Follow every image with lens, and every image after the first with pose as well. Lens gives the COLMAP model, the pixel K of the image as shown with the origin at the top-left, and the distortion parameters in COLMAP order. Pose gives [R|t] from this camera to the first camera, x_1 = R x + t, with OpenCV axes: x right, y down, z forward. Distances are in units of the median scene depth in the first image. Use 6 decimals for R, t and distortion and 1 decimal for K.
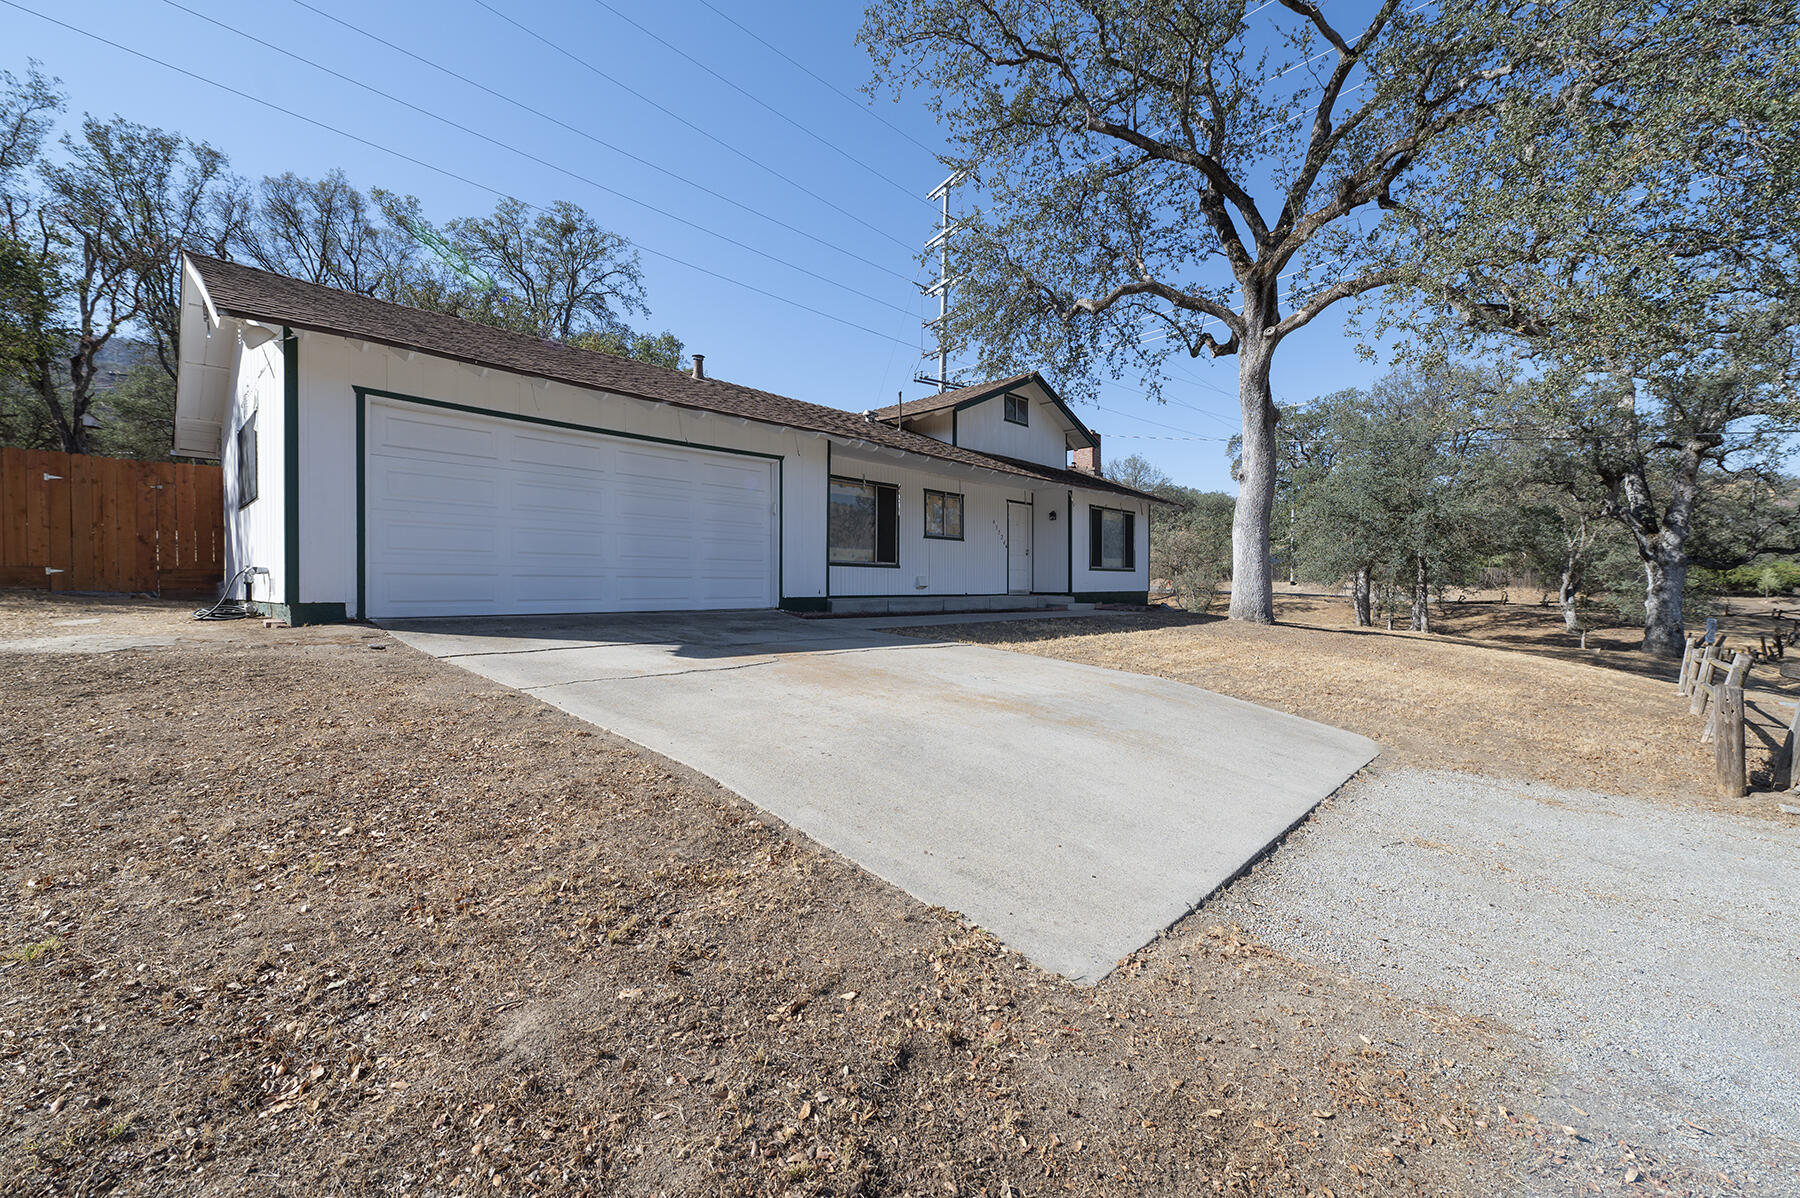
lens RADIAL K [[723.2, 0, 900.0], [0, 723.2, 599.0], [0, 0, 1]] dist [0.000831, -0.000213]
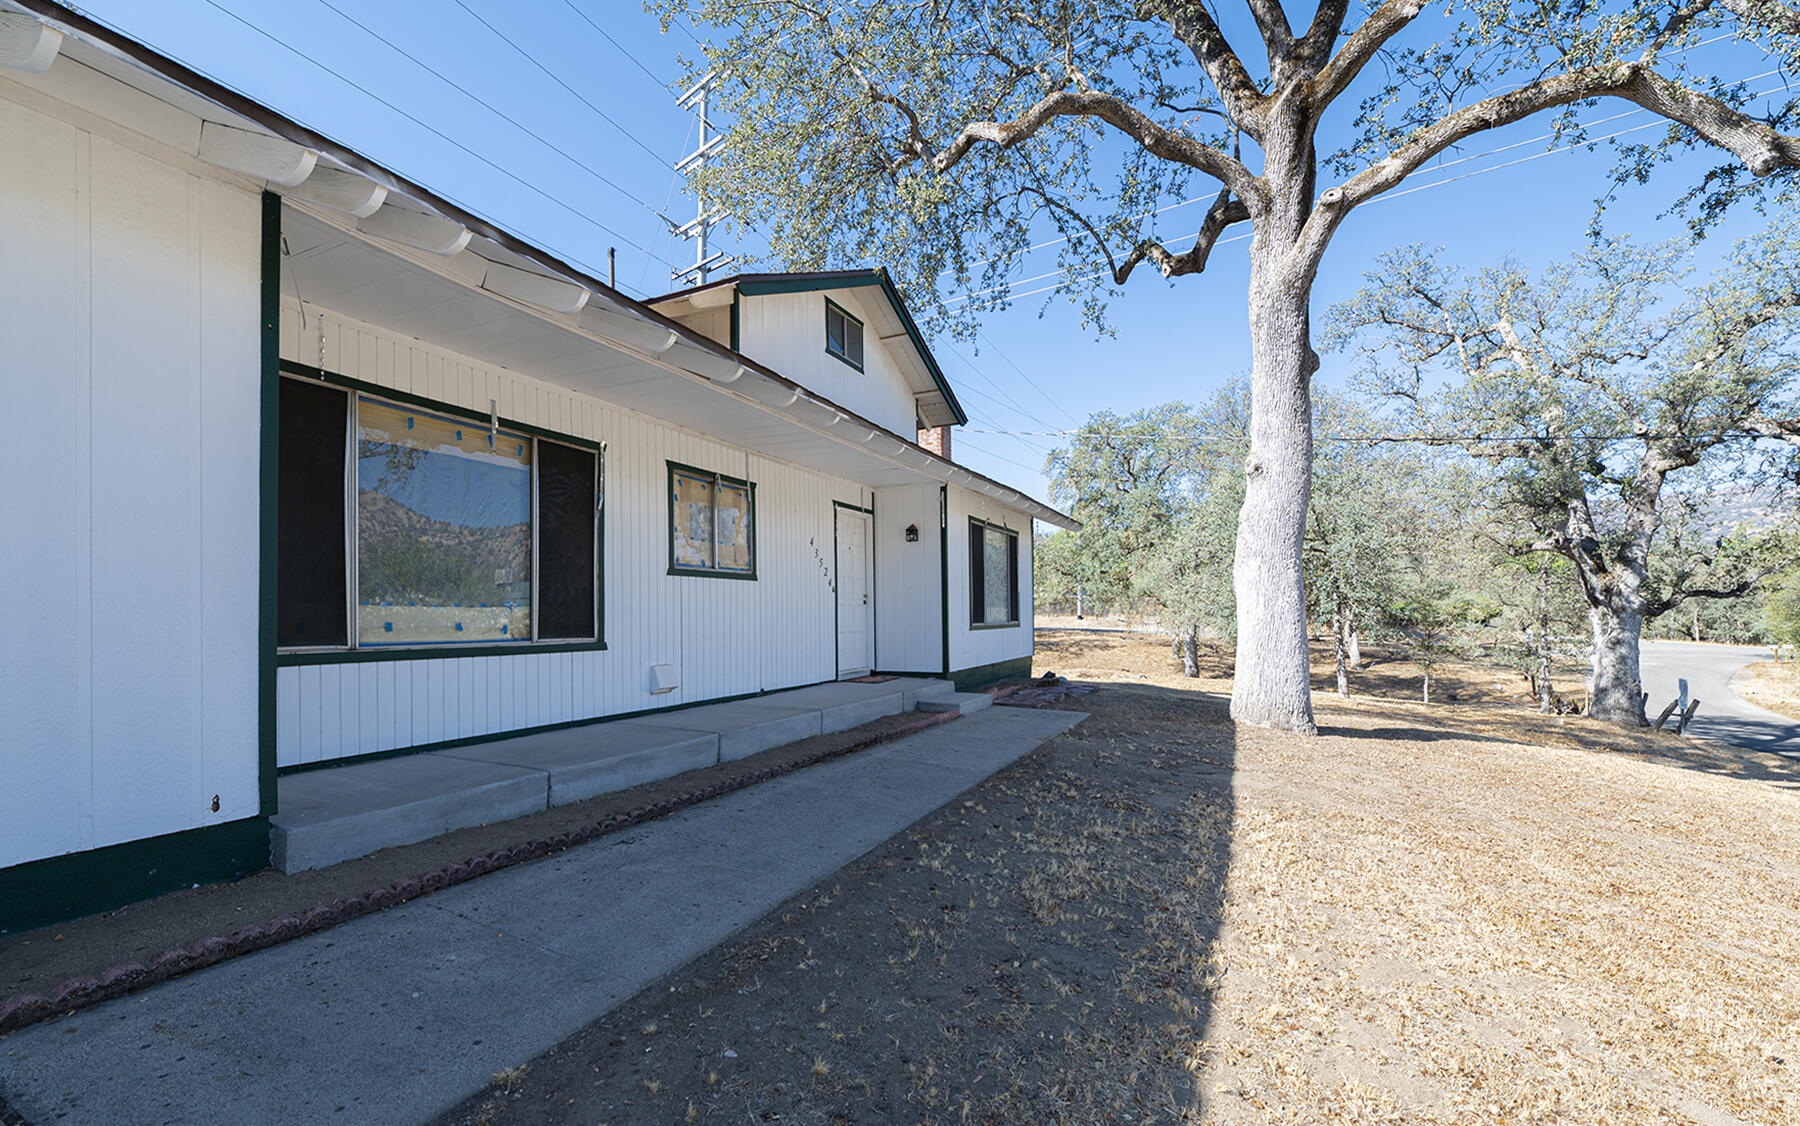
lens RADIAL K [[766.0, 0, 879.3], [0, 766.0, 612.1], [0, 0, 1]] dist [0.000410, -0.000009]
pose [[0.958821, -0.006933, 0.283927, 0.020714], [0.013619, 0.999674, -0.021582, -0.043708], [-0.283684, 0.024560, 0.958603, 0.457274]]
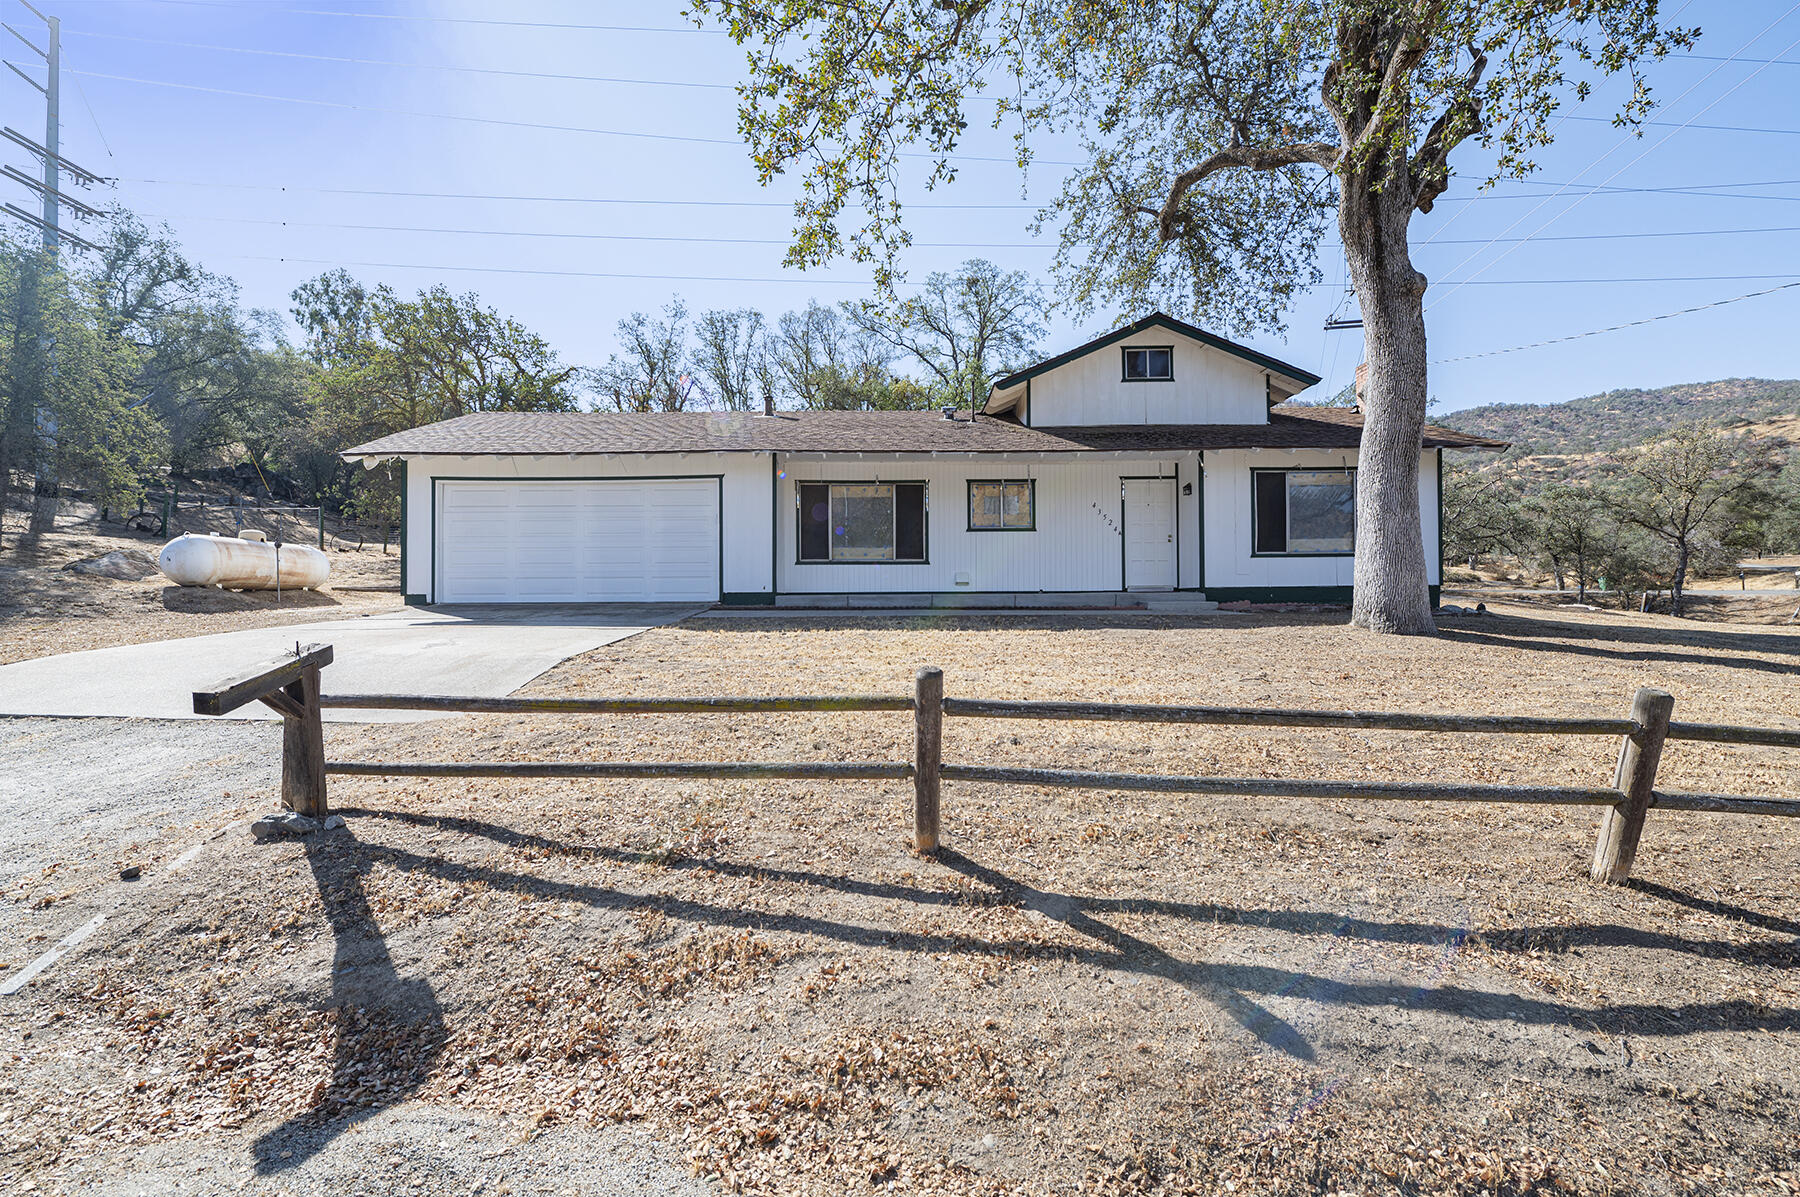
lens RADIAL K [[723.2, 0, 900.0], [0, 723.2, 598.5], [0, 0, 1]] dist [0.000831, -0.000213]
pose [[0.691152, -0.005310, -0.722690, 0.571994], [-0.004013, 0.999929, -0.011185, 0.012338], [0.722699, 0.010631, 0.691082, 0.246649]]
